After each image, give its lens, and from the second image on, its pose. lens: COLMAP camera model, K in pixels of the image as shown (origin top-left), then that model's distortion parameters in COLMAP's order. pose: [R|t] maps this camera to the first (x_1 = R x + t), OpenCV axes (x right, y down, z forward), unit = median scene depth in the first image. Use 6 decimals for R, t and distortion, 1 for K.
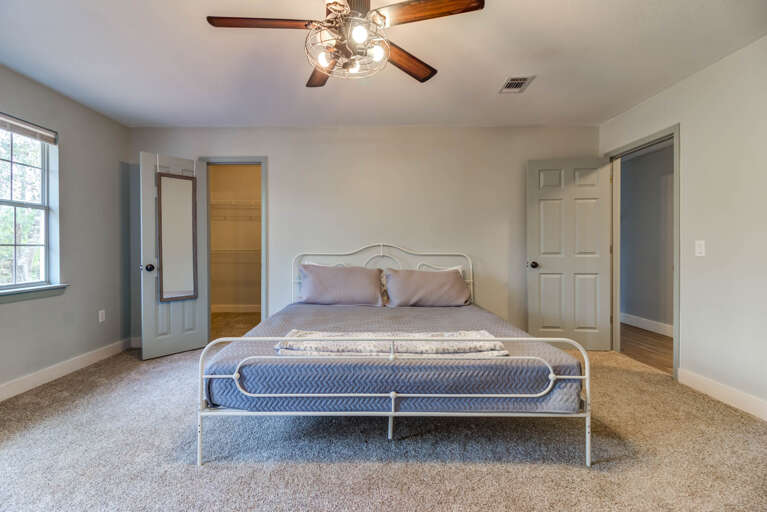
lens RADIAL K [[351.4, 0, 375.2], [0, 351.4, 251.1], [0, 0, 1]] dist [0.025726, -0.016339]
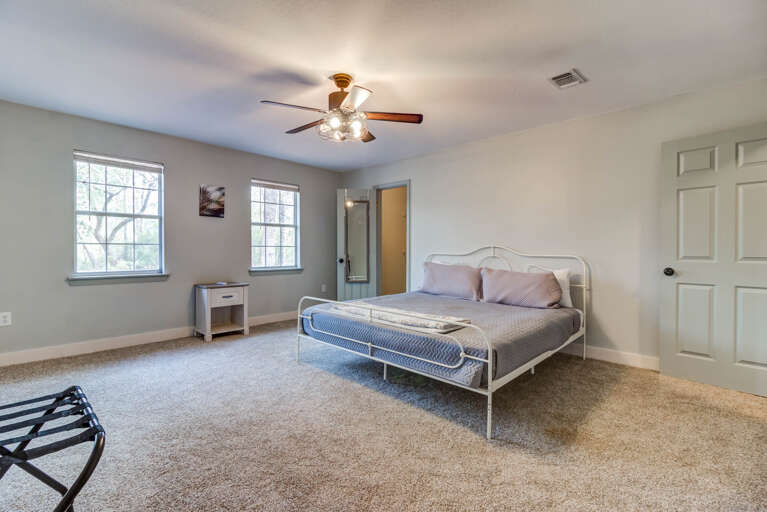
lens RADIAL K [[351.4, 0, 375.2], [0, 351.4, 251.1], [0, 0, 1]] dist [0.025726, -0.016339]
pose [[0.723517, 0.010388, -0.690228, 0.657643], [-0.013665, 0.999906, 0.000725, 0.000949], [0.690171, 0.008908, 0.723591, -0.052471]]
